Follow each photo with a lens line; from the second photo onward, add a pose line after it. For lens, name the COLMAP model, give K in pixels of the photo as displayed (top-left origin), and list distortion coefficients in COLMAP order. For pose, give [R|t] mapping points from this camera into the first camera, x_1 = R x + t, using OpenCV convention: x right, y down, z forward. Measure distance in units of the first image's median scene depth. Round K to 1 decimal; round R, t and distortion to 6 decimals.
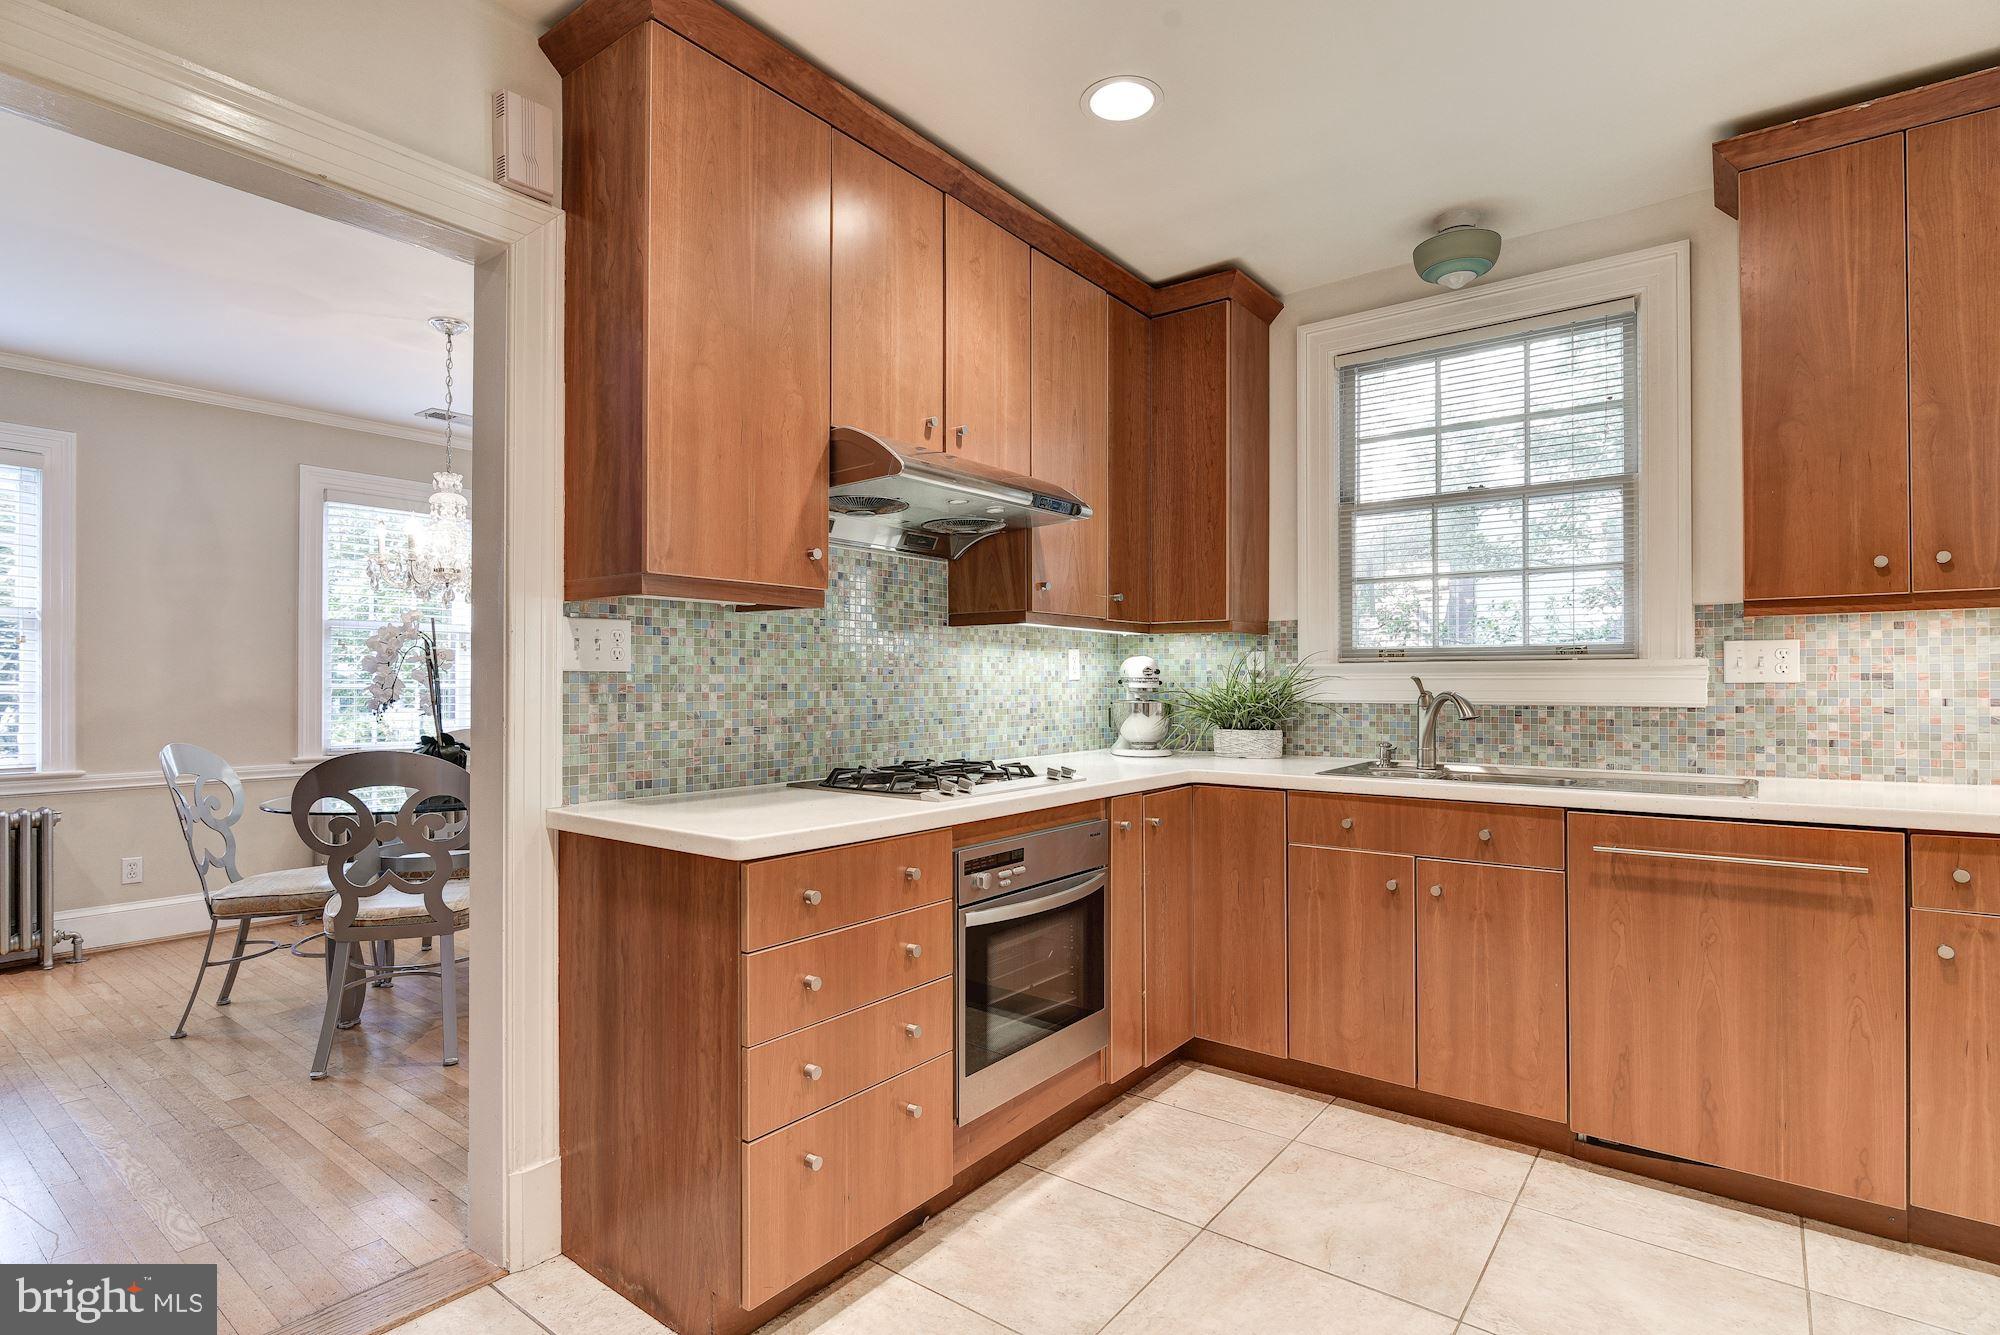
lens RADIAL K [[991.9, 0, 999.2], [0, 991.9, 680.4], [0, 0, 1]] dist [-0.006013, -0.000565]
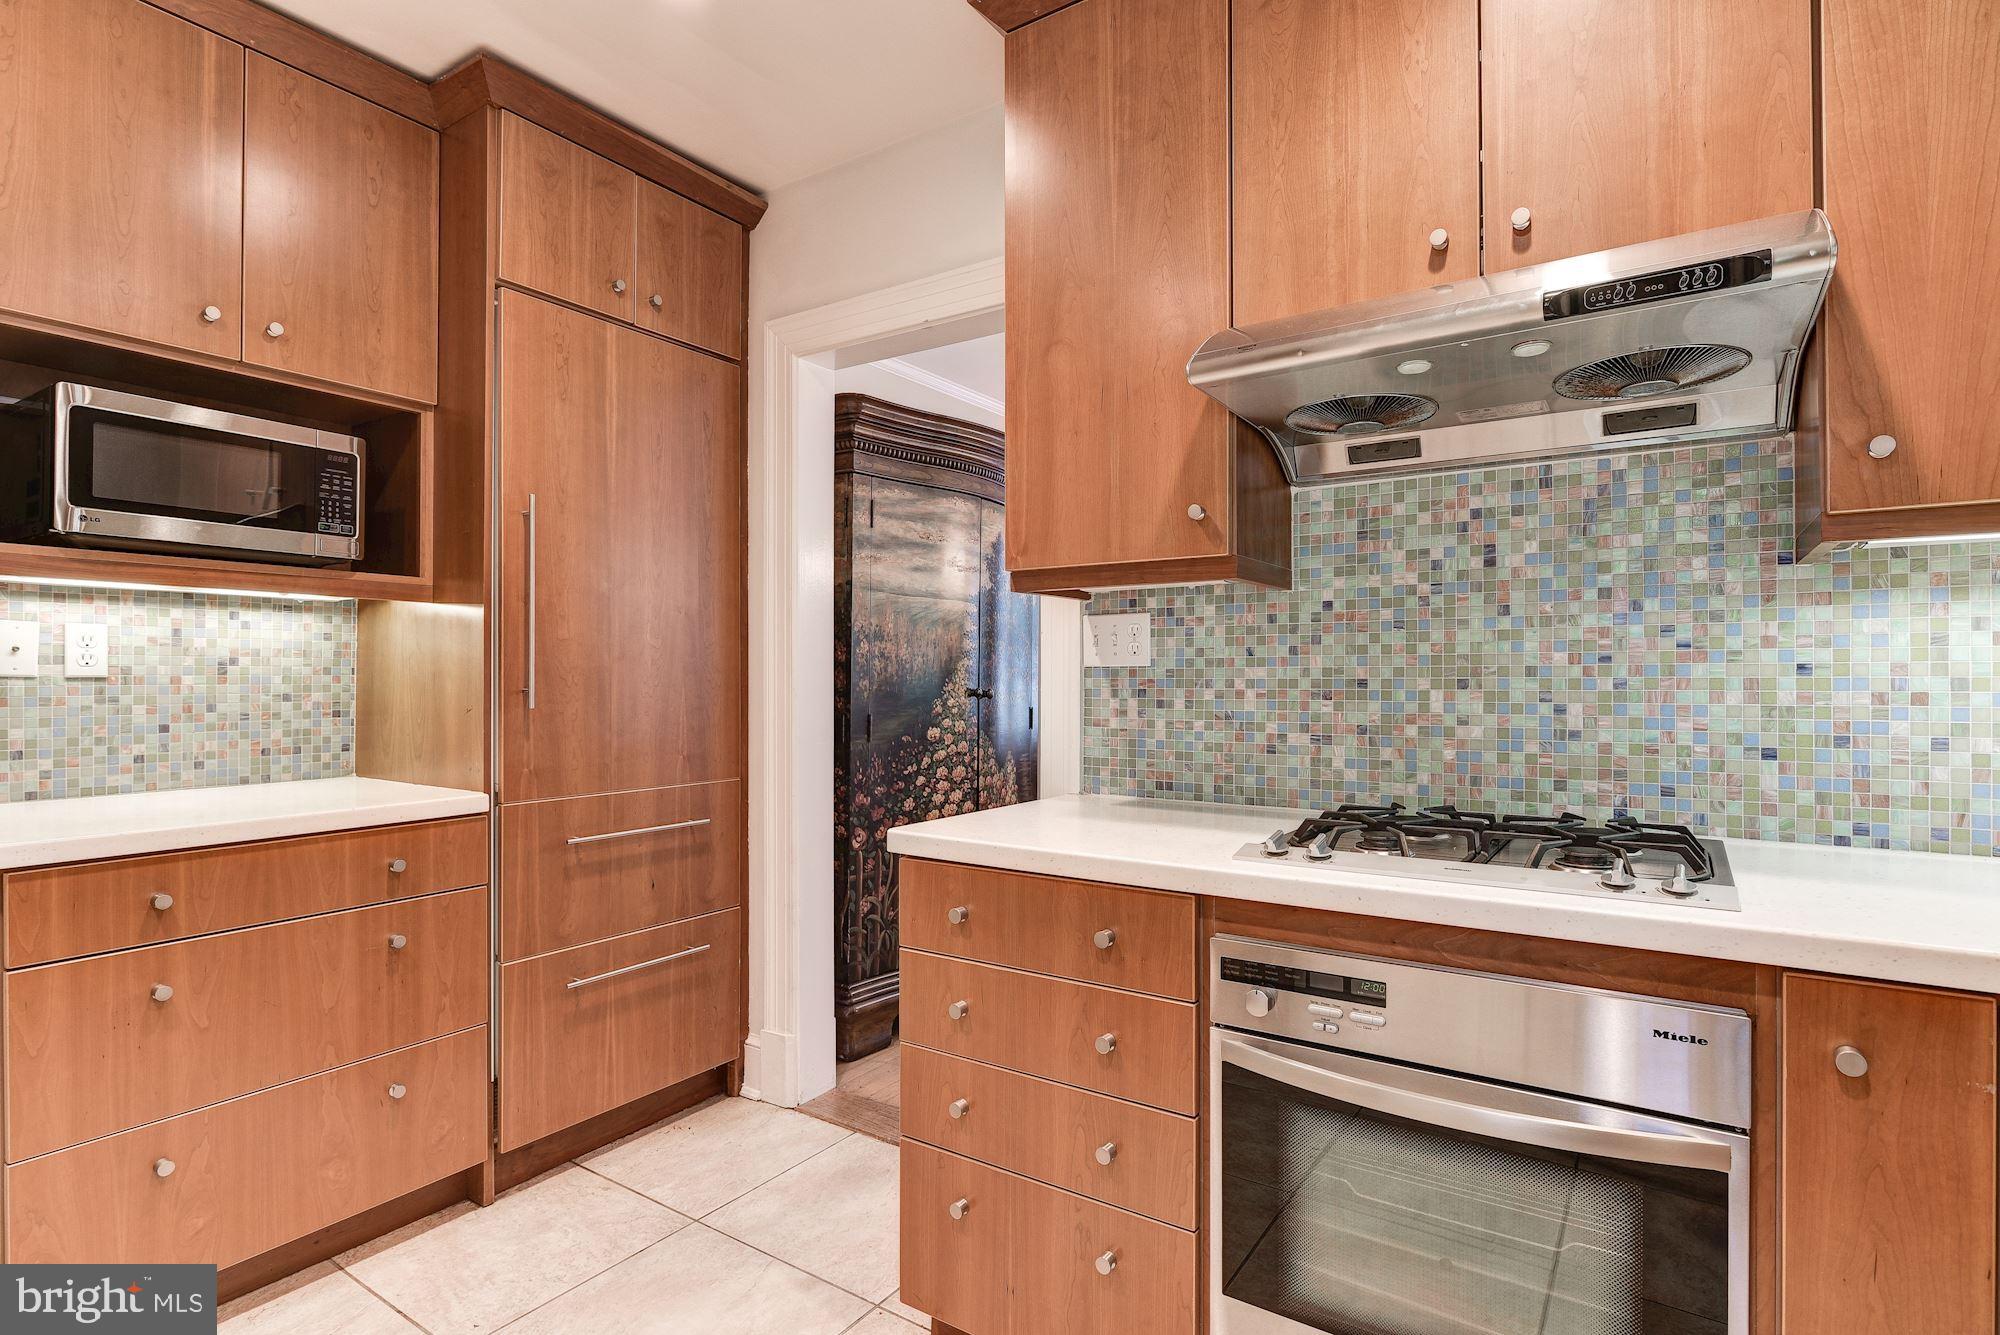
lens RADIAL K [[991.9, 0, 1001.1], [0, 991.9, 662.1], [0, 0, 1]] dist [-0.006013, -0.000565]
pose [[0.059226, -0.015649, -0.998122, 0.538001], [0.002123, 0.999877, -0.015551, 0.001689], [0.998242, -0.001198, 0.059252, 0.738856]]
